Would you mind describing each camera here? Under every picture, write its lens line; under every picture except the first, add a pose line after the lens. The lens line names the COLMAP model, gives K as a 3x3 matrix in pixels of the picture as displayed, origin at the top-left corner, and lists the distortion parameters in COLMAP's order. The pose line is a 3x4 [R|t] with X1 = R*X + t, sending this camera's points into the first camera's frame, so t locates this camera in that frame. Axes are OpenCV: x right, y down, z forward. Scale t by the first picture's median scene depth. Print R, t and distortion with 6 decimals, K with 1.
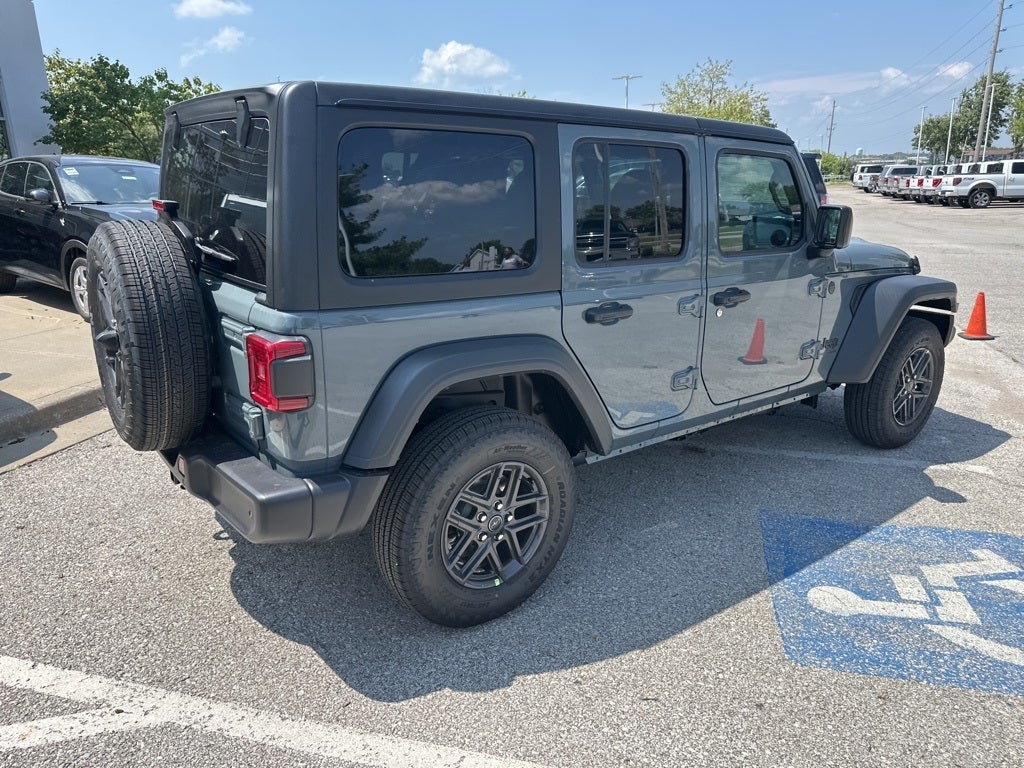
lens RADIAL K [[723.7, 0, 510.2], [0, 723.7, 395.1], [0, 0, 1]] dist [0.018971, -0.026368]
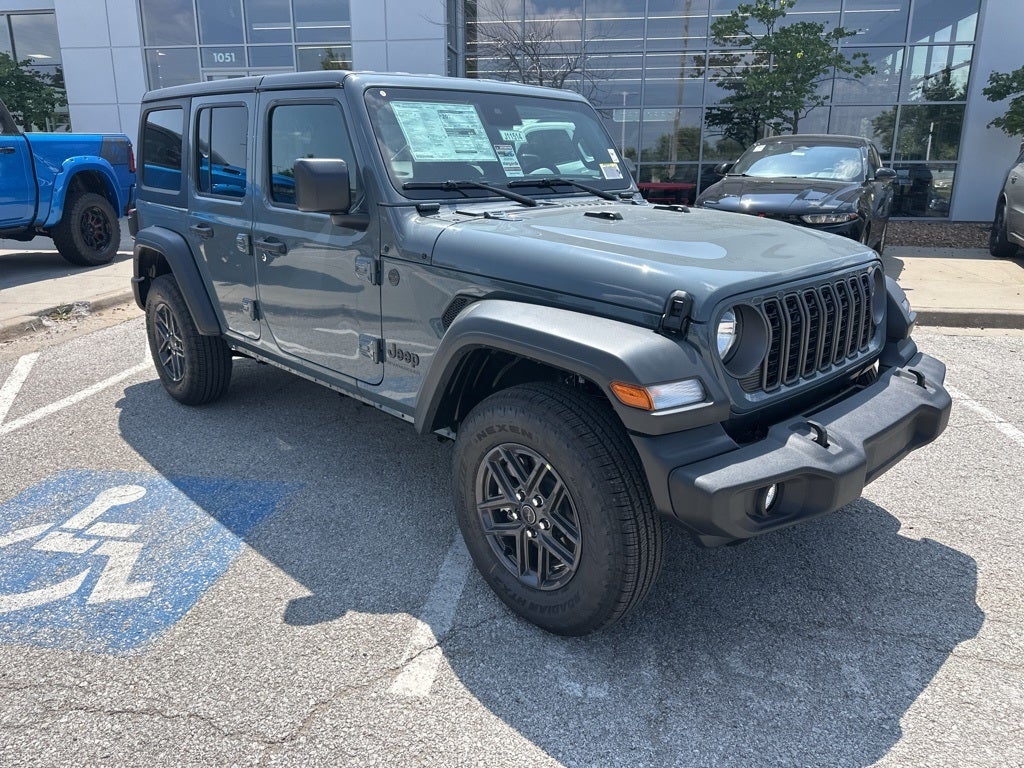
lens RADIAL K [[723.7, 0, 510.2], [0, 723.7, 395.1], [0, 0, 1]] dist [0.018971, -0.026368]
pose [[0.112184, 0.302240, -0.946607, 1.613895], [-0.290230, 0.921049, 0.259684, -0.356329], [0.950358, 0.245602, 0.191046, 1.368918]]
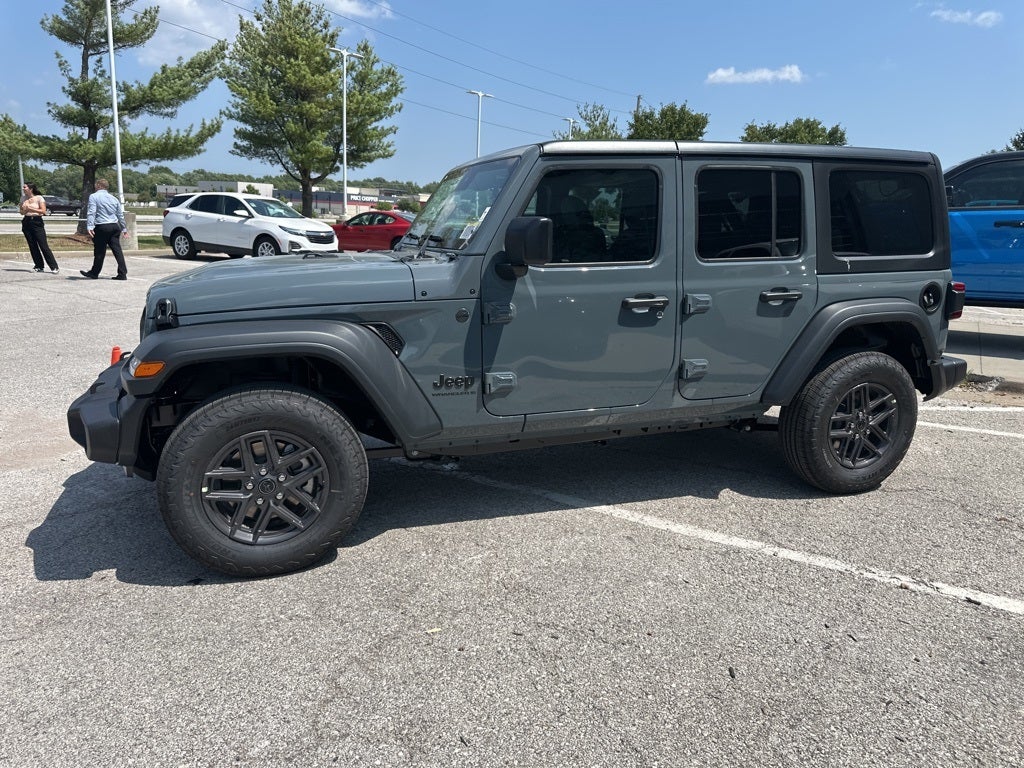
lens RADIAL K [[717.7, 0, 511.0], [0, 717.7, 391.2], [0, 0, 1]] dist [0.028290, -0.034344]
pose [[-0.955234, -0.084881, 0.283414, -0.152829], [0.067086, 0.870862, 0.486928, -0.783200], [-0.288145, 0.484144, -0.826182, 2.782532]]
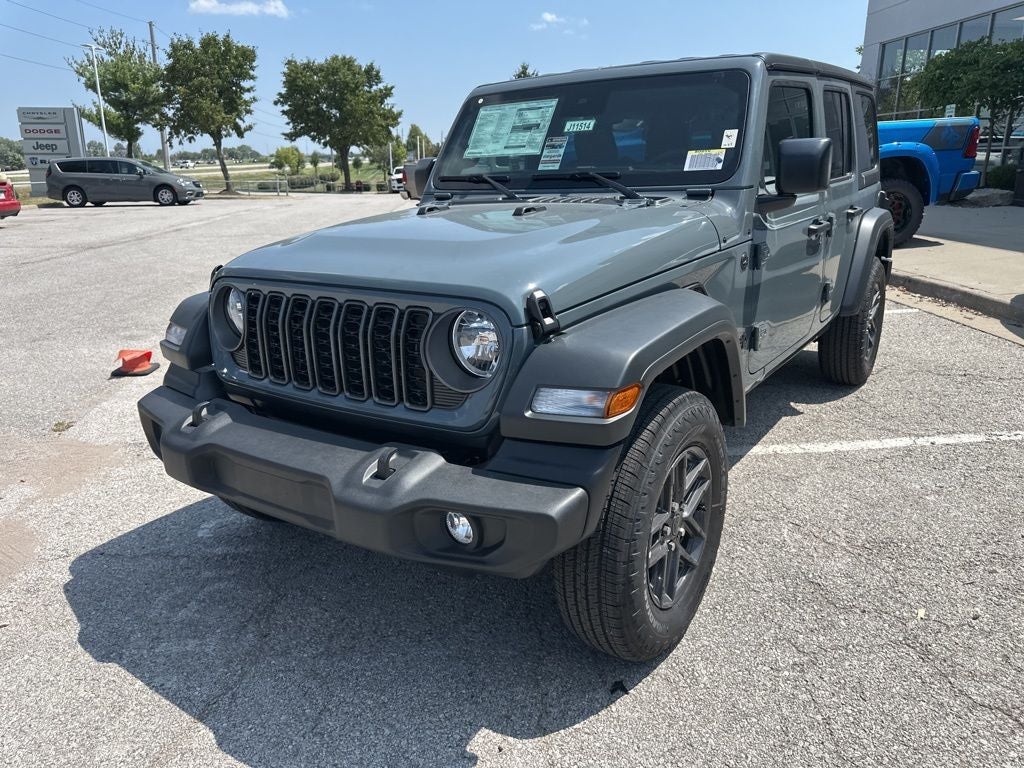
lens RADIAL K [[717.7, 0, 511.0], [0, 717.7, 391.2], [0, 0, 1]] dist [0.028290, -0.034344]
pose [[-0.948917, 0.121770, -0.291082, 0.850586], [-0.062748, 0.831275, 0.552309, -0.707043], [0.309223, 0.542360, -0.781170, 2.553367]]
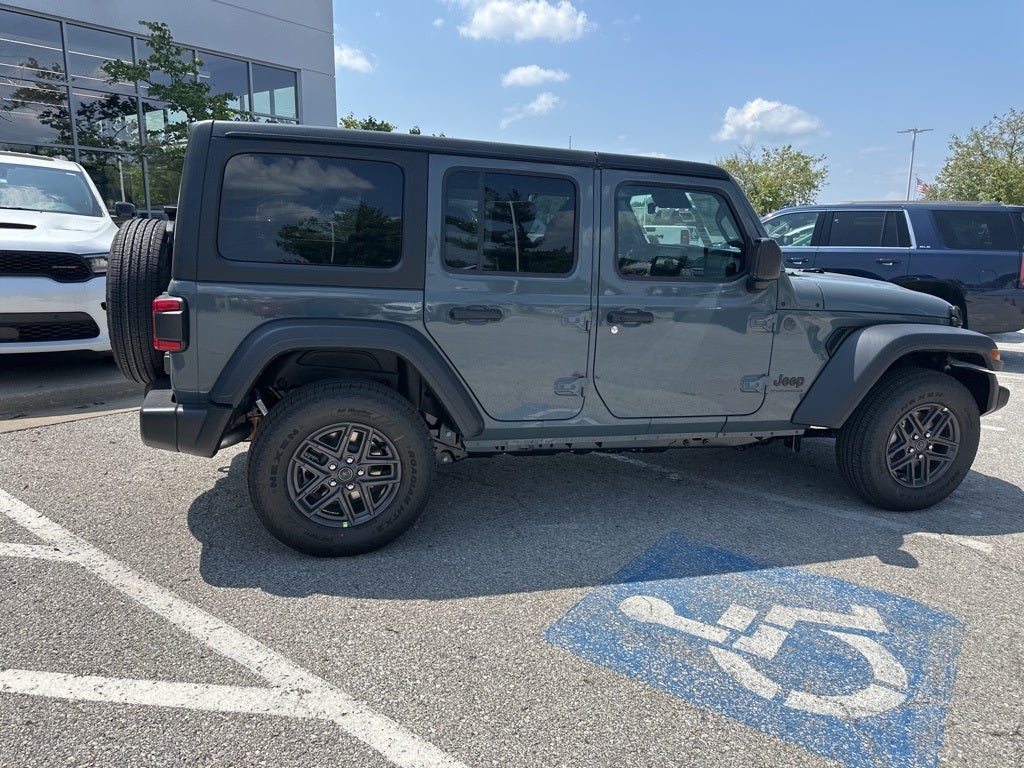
lens RADIAL K [[721.2, 0, 510.4], [0, 721.2, 391.3], [0, 0, 1]] dist [0.027080, -0.036190]
pose [[0.928767, 0.112730, -0.353106, 0.611285], [-0.138278, 0.989235, -0.047892, 0.056481], [0.343906, 0.093307, 0.934357, -0.047038]]
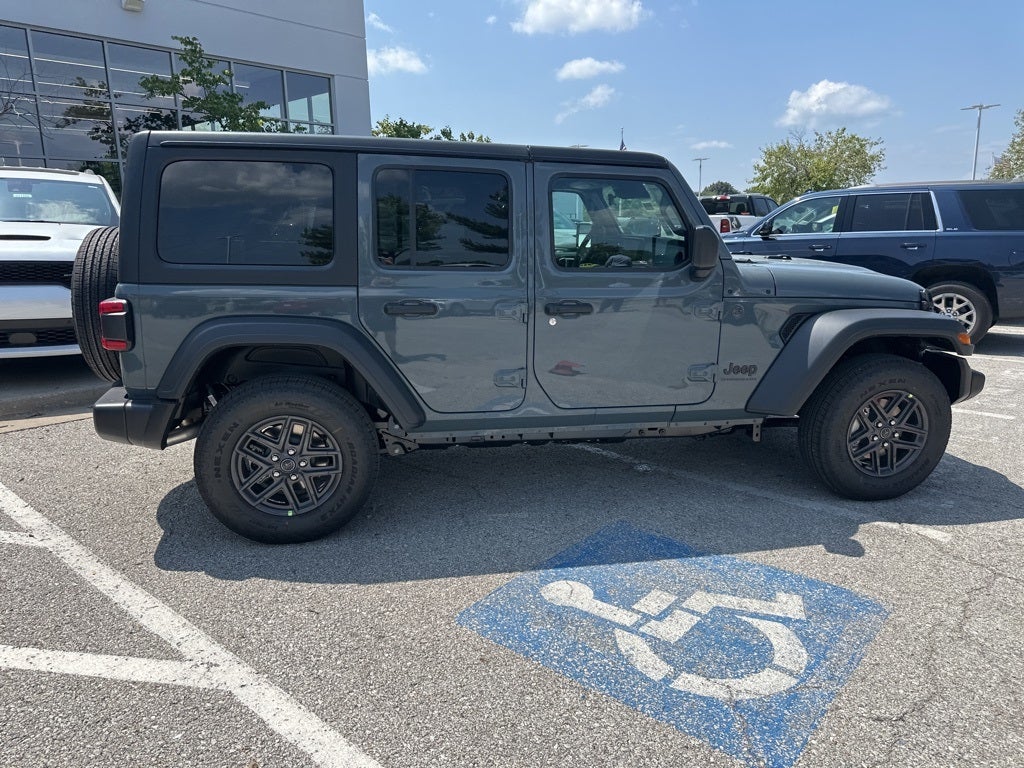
lens RADIAL K [[721.2, 0, 508.9], [0, 721.2, 402.4], [0, 0, 1]] dist [0.022057, -0.029798]
pose [[0.897646, 0.106888, -0.427560, 0.809520], [-0.126937, 0.991737, -0.018570, 0.040693], [0.422042, 0.070942, 0.903796, 0.007683]]
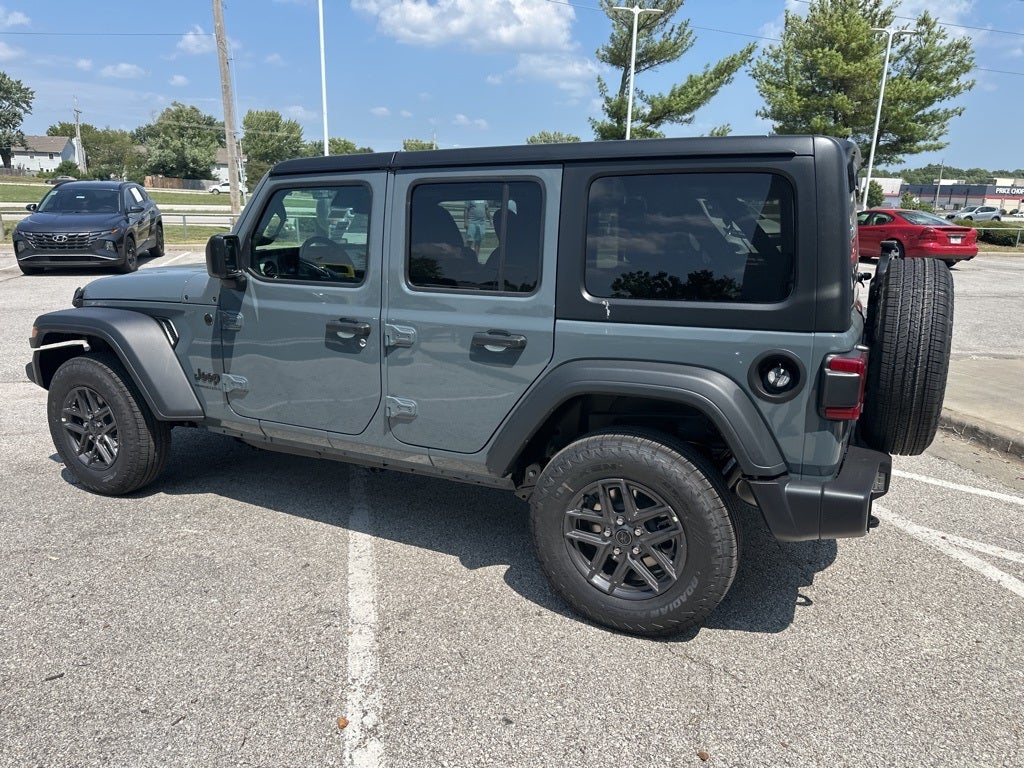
lens RADIAL K [[723.7, 0, 510.2], [0, 723.7, 395.1], [0, 0, 1]] dist [0.018971, -0.026368]
pose [[-0.456193, -0.230080, 0.859623, -1.153930], [0.240171, 0.898317, 0.367893, -0.569369], [-0.856858, 0.374287, -0.354547, 1.856346]]
